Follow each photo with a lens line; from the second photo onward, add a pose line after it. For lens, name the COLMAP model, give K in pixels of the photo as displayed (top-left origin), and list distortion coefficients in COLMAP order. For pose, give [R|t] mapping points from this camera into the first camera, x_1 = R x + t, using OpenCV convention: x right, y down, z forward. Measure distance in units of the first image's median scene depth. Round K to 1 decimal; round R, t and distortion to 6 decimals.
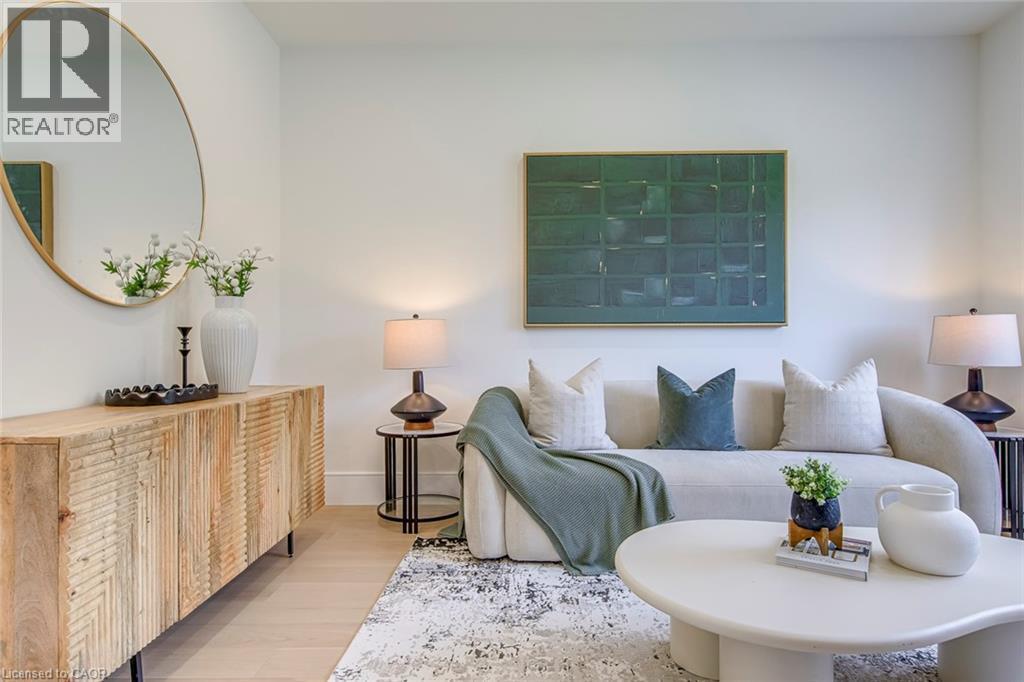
lens RADIAL K [[580.4, 0, 512.0], [0, 580.4, 341.0], [0, 0, 1]] dist [0.004100, 0.001576]
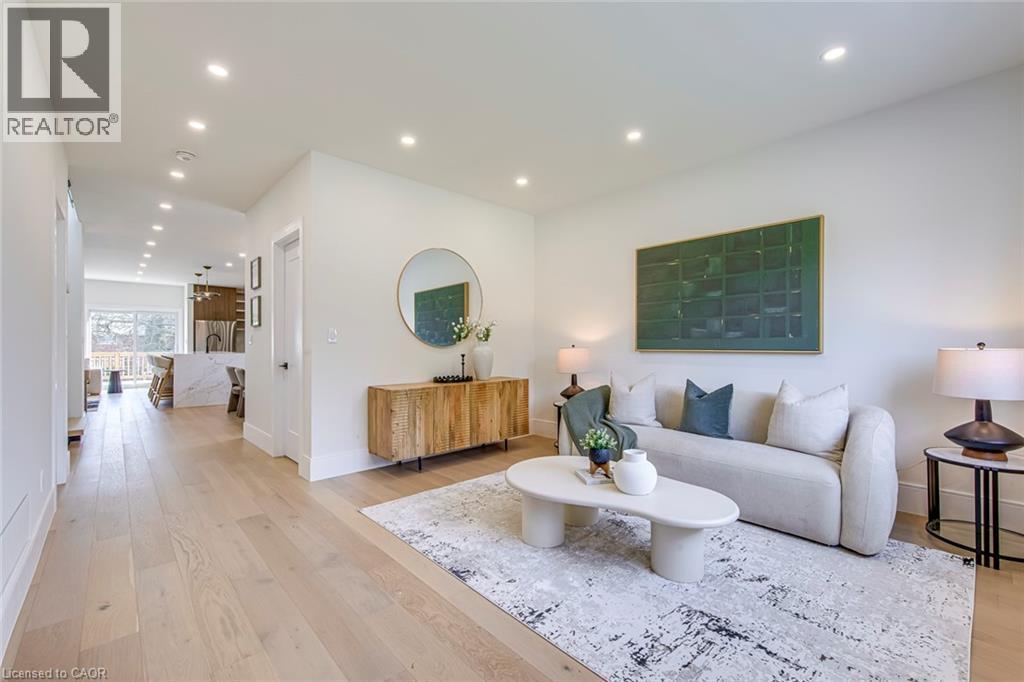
lens RADIAL K [[428.1, 0, 512.0], [0, 428.1, 341.0], [0, 0, 1]] dist [0.010183, 0.000166]
pose [[0.698694, -0.004490, -0.715406, 0.902933], [0.005616, 0.999984, -0.000791, -0.074423], [0.715398, -0.003465, 0.698708, -0.190088]]
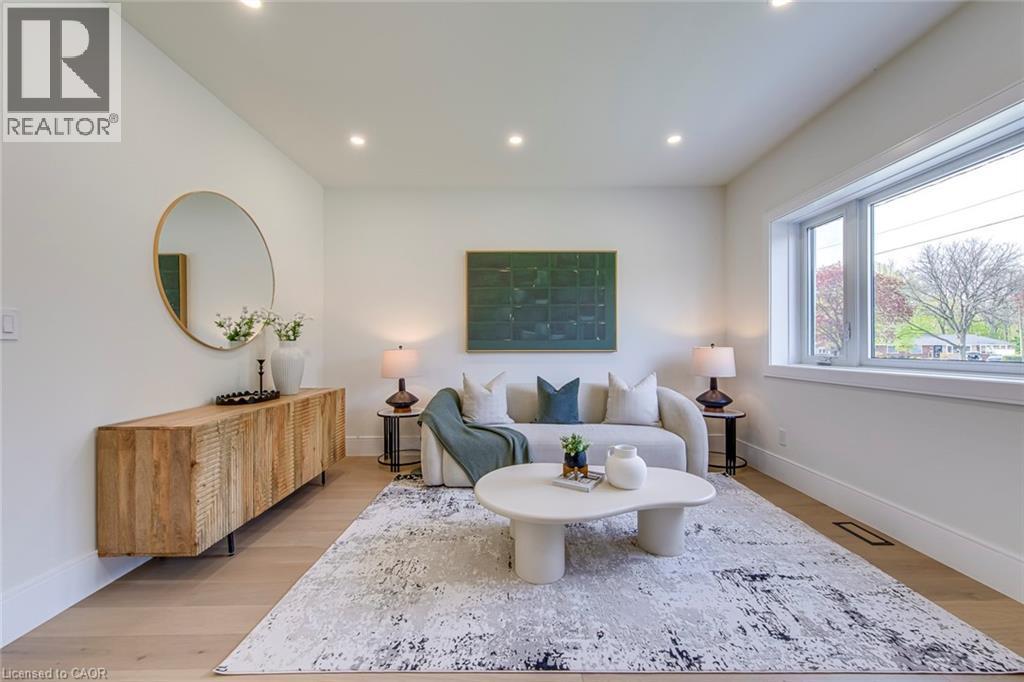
lens RADIAL K [[391.6, 0, 512.2], [0, 391.6, 342.7], [0, 0, 1]] dist [0.004937, -0.000022]
pose [[0.999655, 0.000347, 0.026268, 0.171798], [-0.000351, 1.000000, 0.000114, -0.069630], [-0.026268, -0.000123, 0.999655, -0.224274]]
